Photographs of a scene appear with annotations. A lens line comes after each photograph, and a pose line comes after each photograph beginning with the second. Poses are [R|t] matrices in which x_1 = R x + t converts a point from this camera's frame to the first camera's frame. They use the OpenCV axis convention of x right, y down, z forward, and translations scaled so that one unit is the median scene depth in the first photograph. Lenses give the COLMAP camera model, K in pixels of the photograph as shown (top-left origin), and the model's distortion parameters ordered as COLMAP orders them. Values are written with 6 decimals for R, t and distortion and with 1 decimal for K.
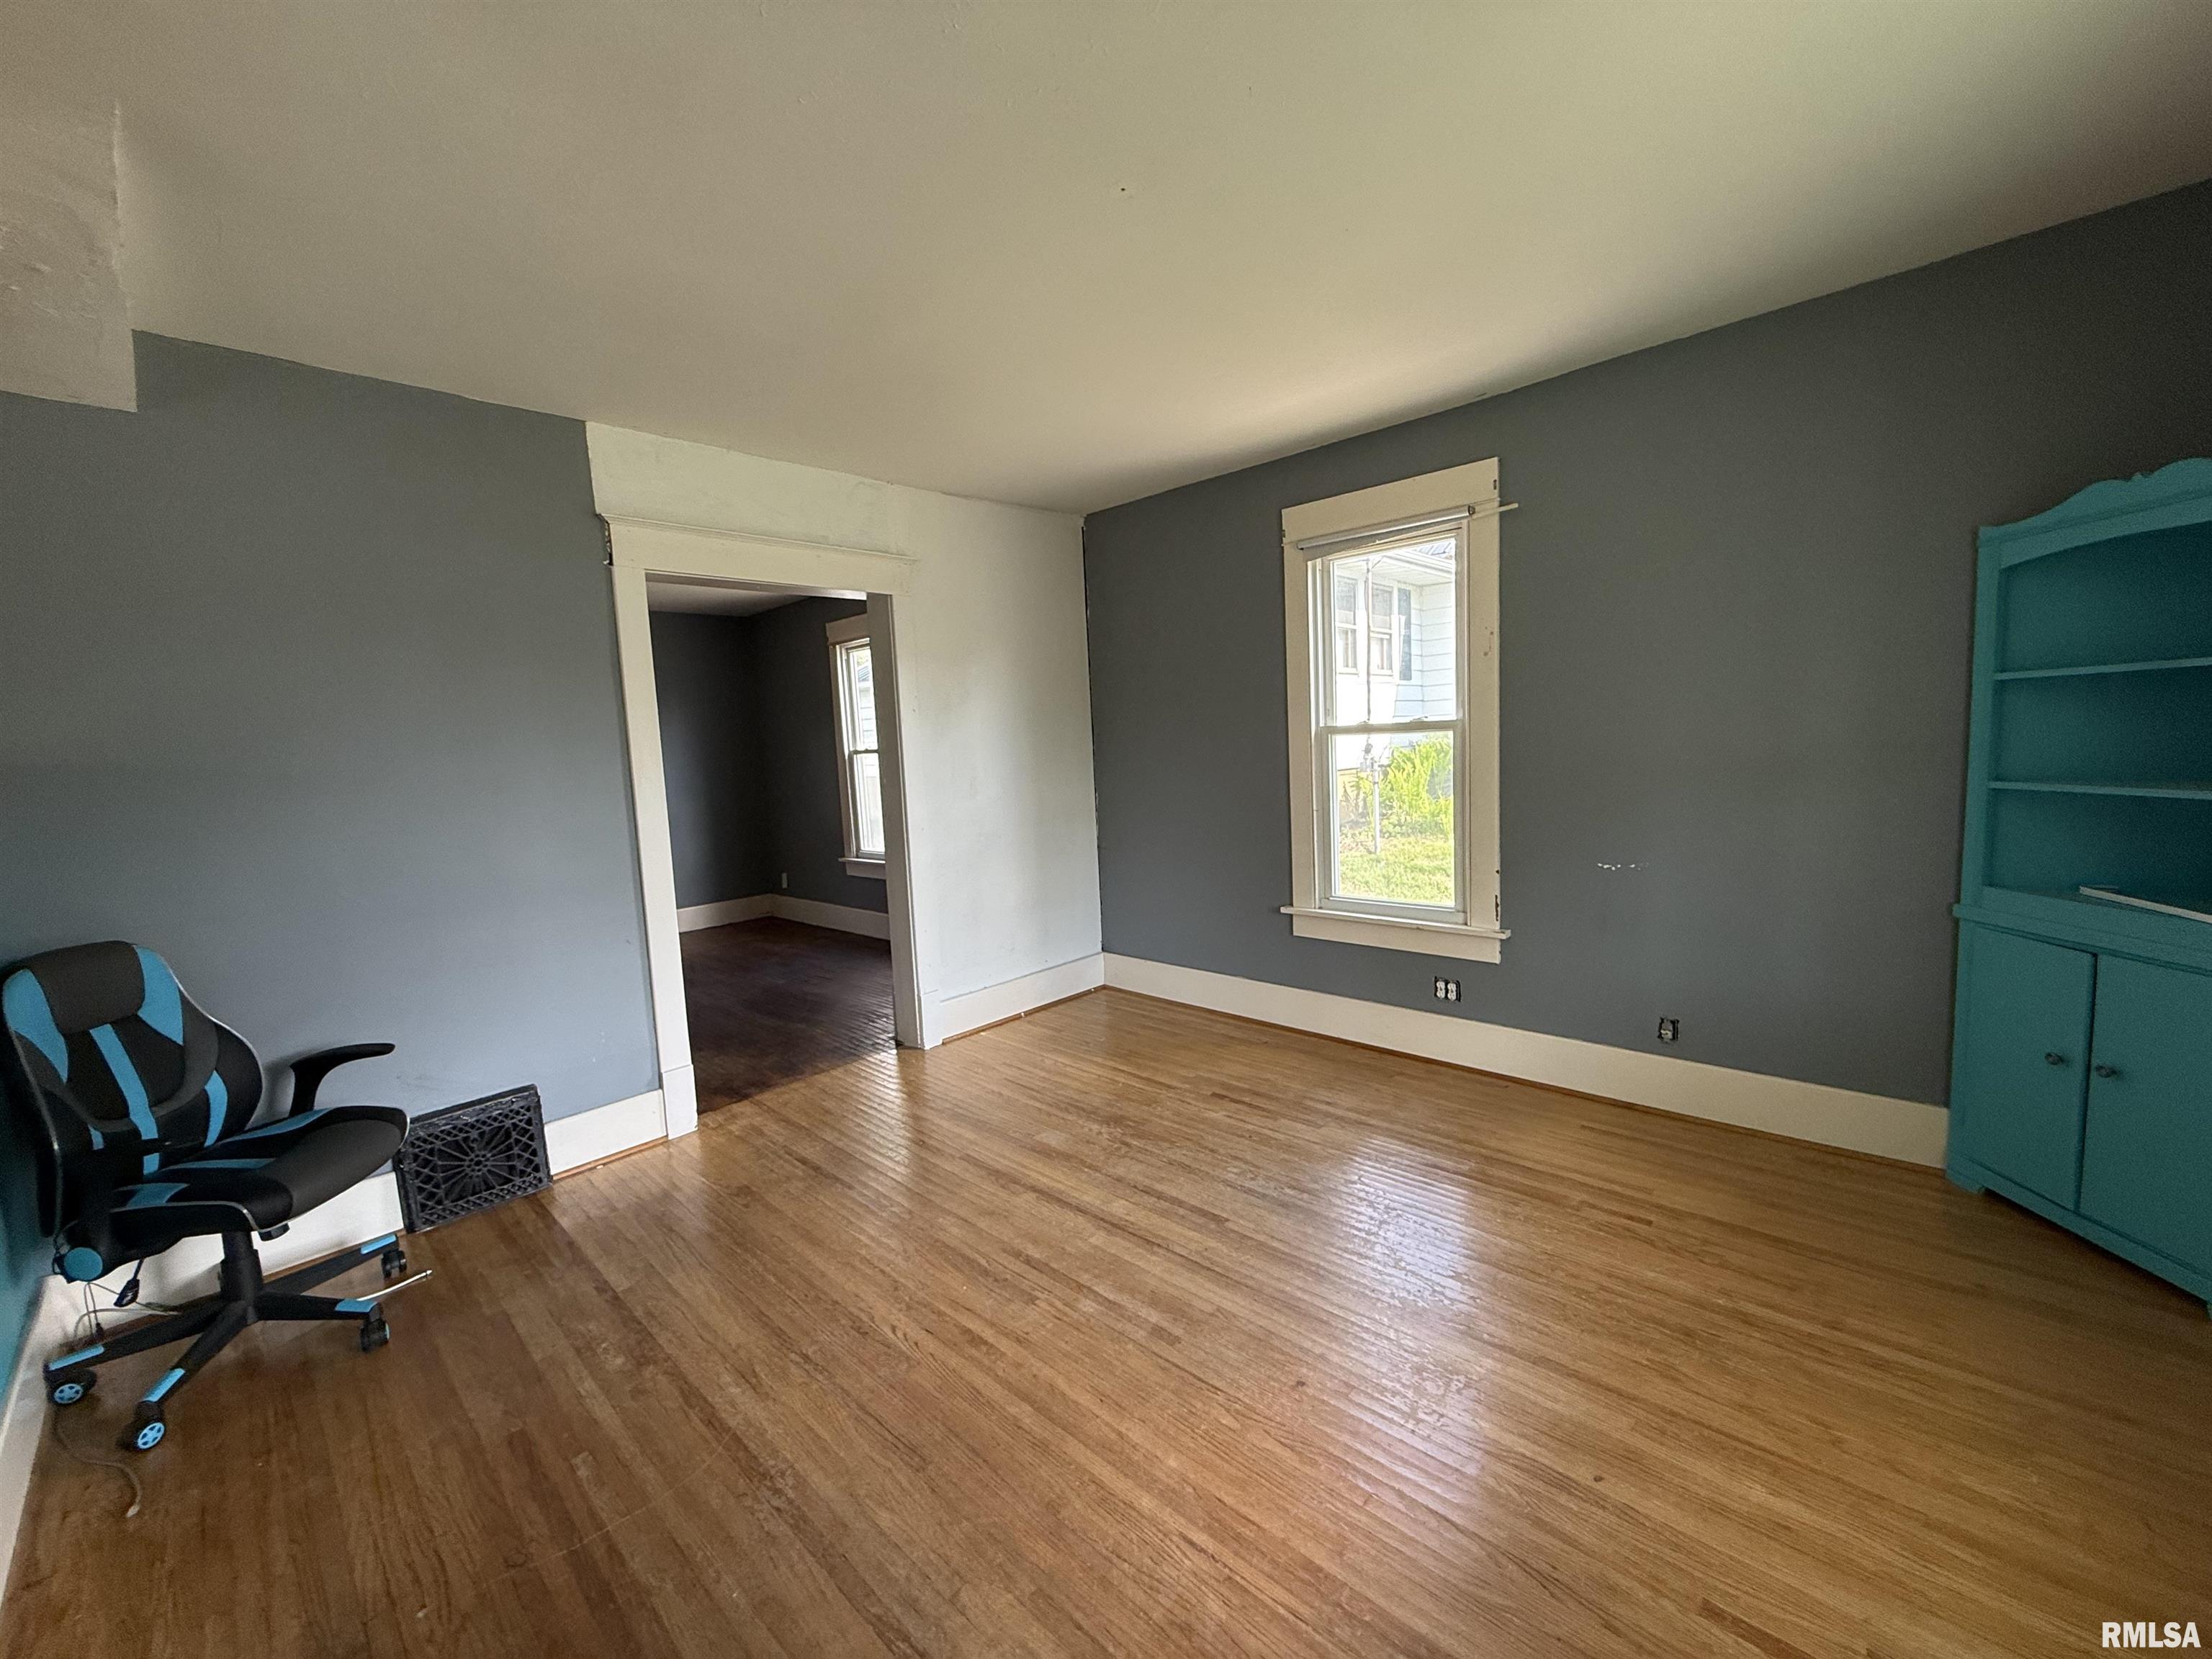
lens RADIAL K [[877.7, 0, 1100.5], [0, 877.7, 827.6], [0, 0, 1]] dist [-0.001534, 0.000590]
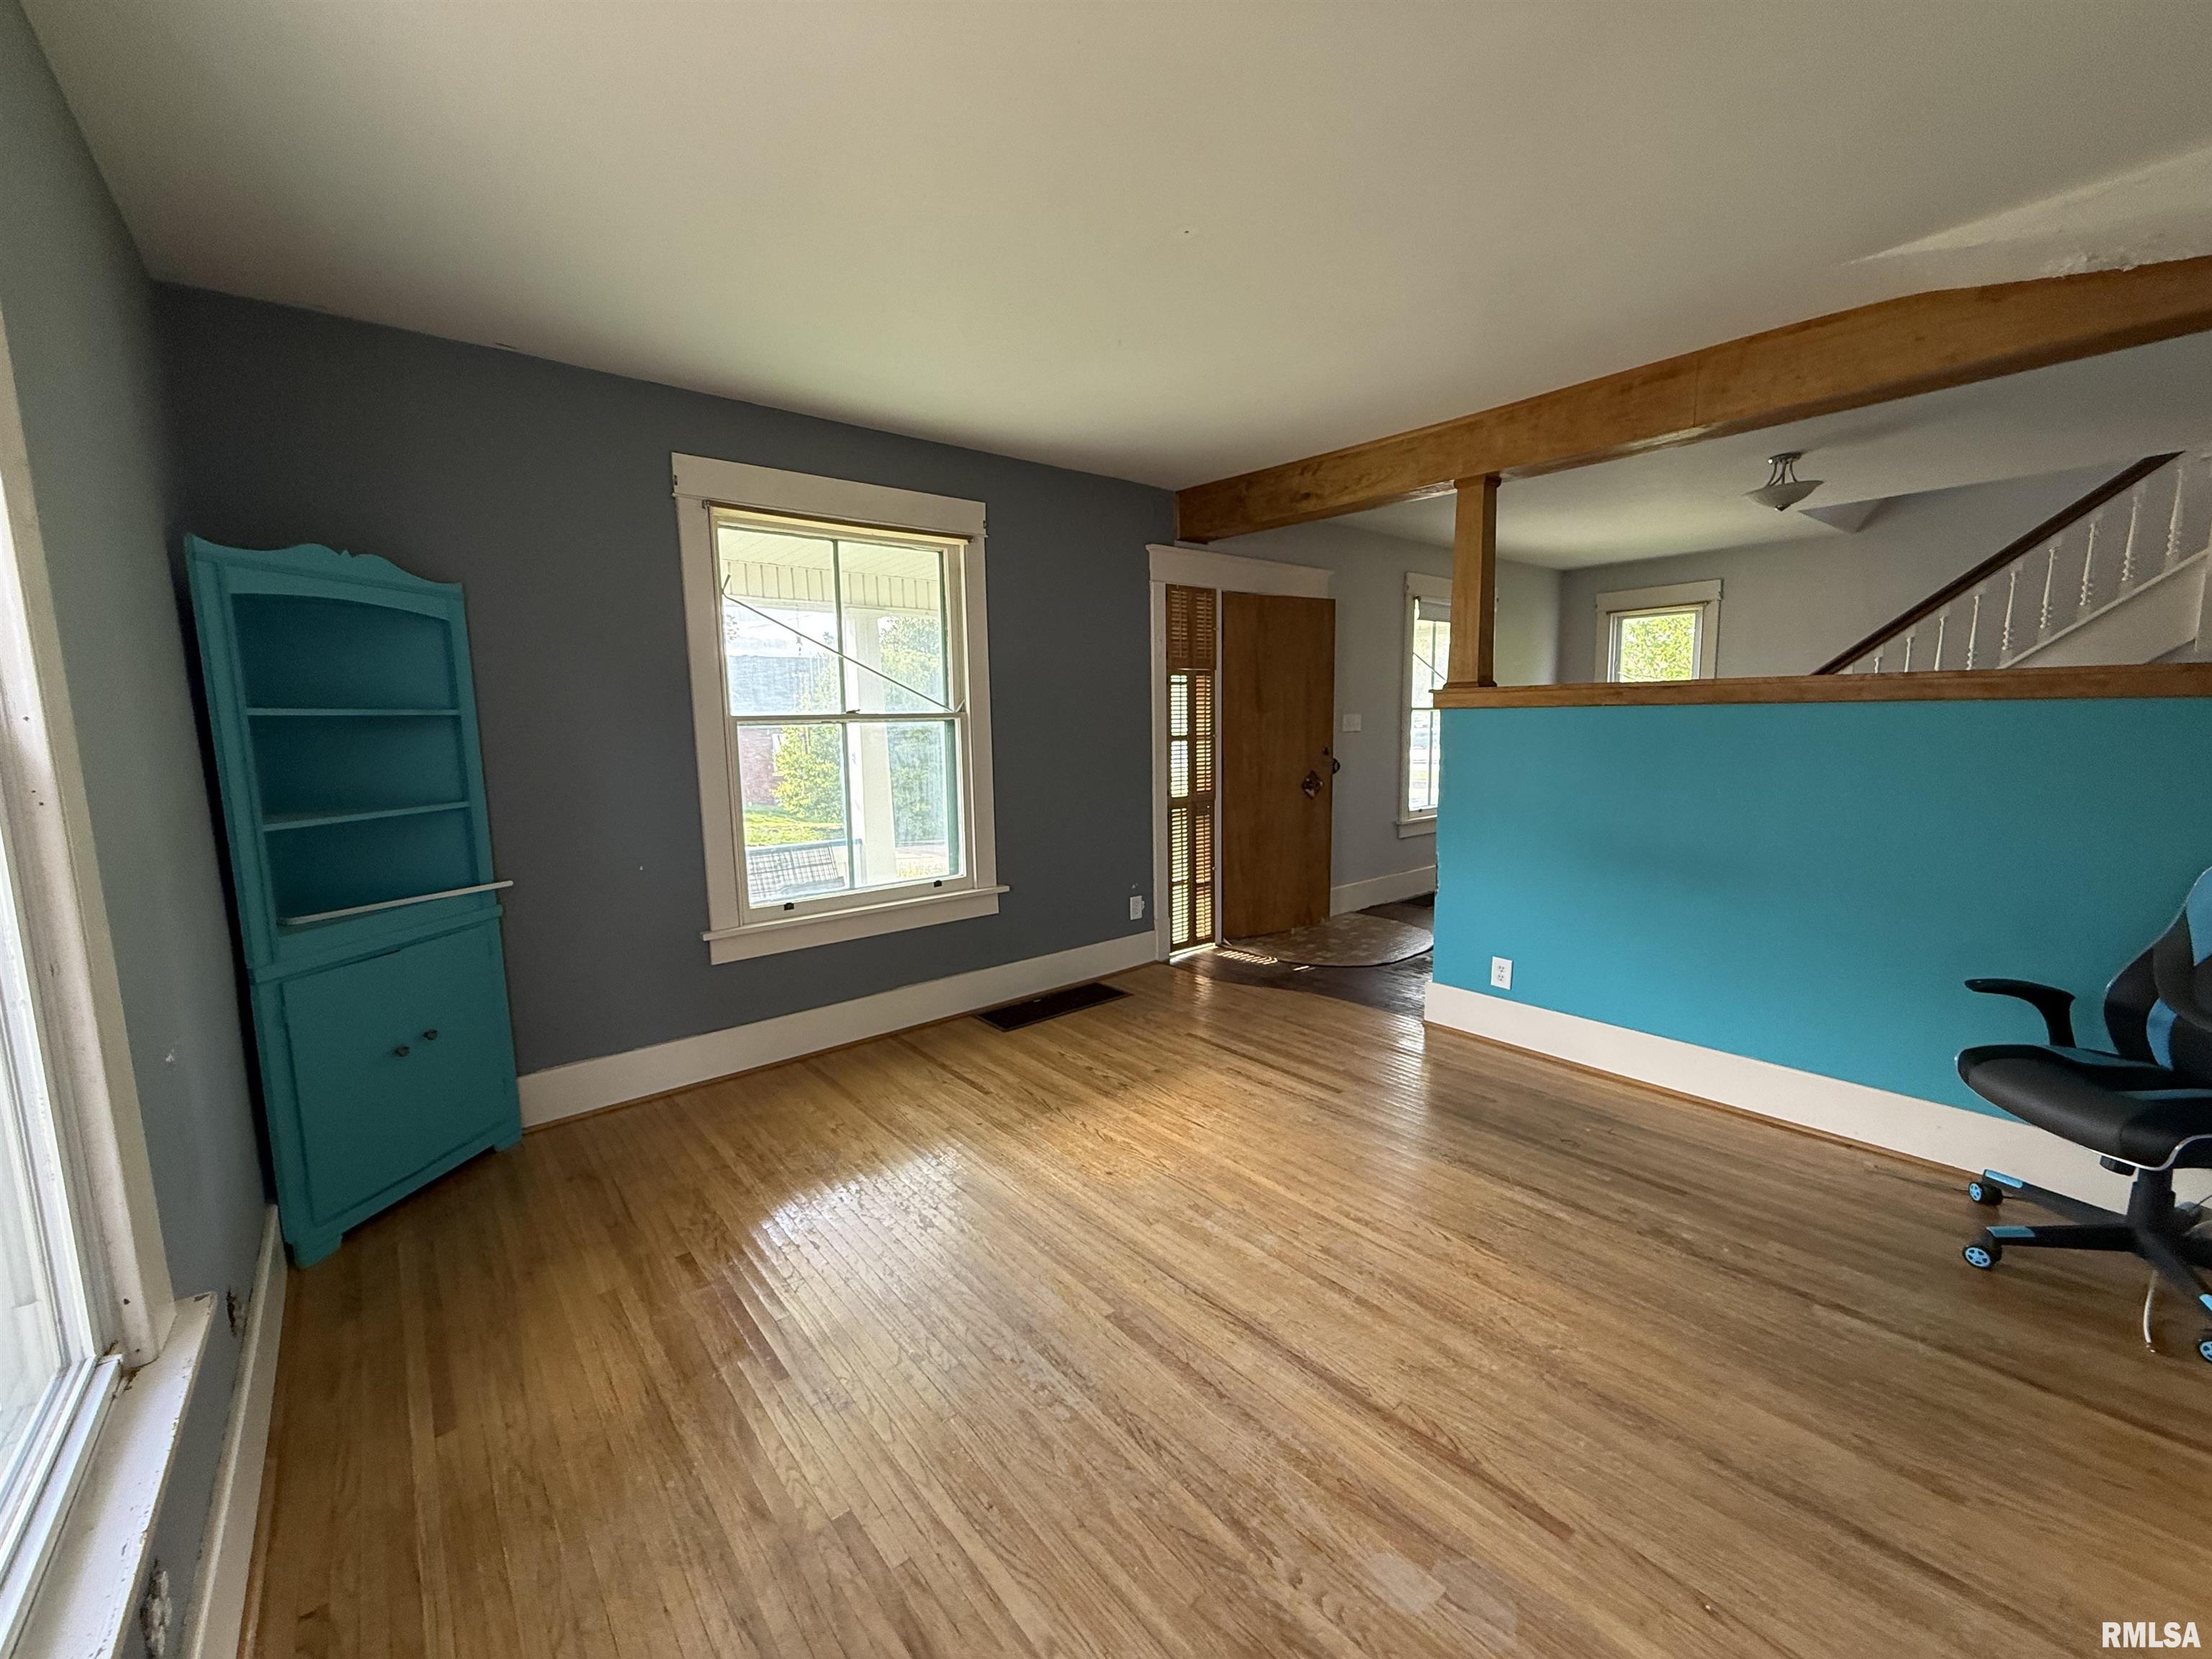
lens RADIAL K [[877.7, 0, 1111.5], [0, 877.7, 831.9], [0, 0, 1]] dist [-0.001534, 0.000590]
pose [[-0.992625, 0.053038, 0.109010, 0.029457], [0.076456, 0.971723, 0.223404, -0.172104], [-0.094078, 0.230091, -0.968611, 1.712045]]
